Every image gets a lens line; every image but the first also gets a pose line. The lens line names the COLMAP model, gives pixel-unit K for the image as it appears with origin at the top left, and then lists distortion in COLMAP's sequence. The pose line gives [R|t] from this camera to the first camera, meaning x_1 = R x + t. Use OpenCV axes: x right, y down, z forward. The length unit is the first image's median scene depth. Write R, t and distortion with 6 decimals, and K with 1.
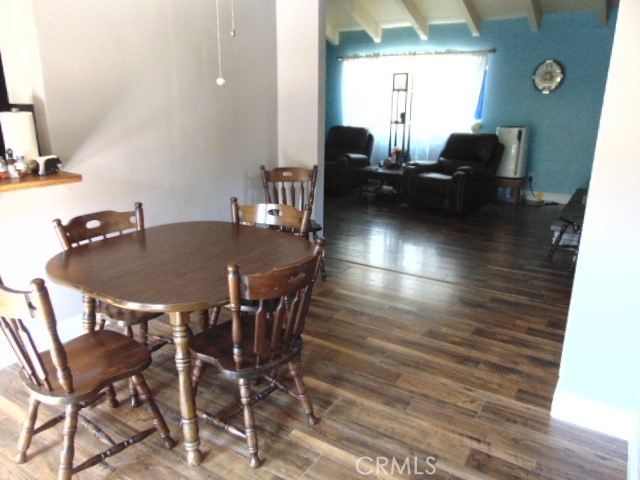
lens RADIAL K [[484.9, 0, 320.0], [0, 484.9, 240.0], [0, 0, 1]] dist [-0.029023, 0.087718]
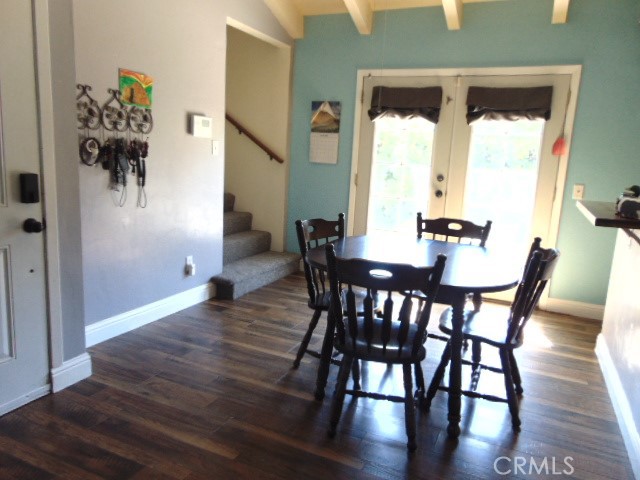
lens RADIAL K [[484.9, 0, 320.0], [0, 484.9, 240.0], [0, 0, 1]] dist [-0.029023, 0.087718]
pose [[-0.988312, -0.039695, -0.147189, 0.110594], [-0.101654, 0.891116, 0.442243, -0.444219], [0.113608, 0.452036, -0.884736, 1.760675]]
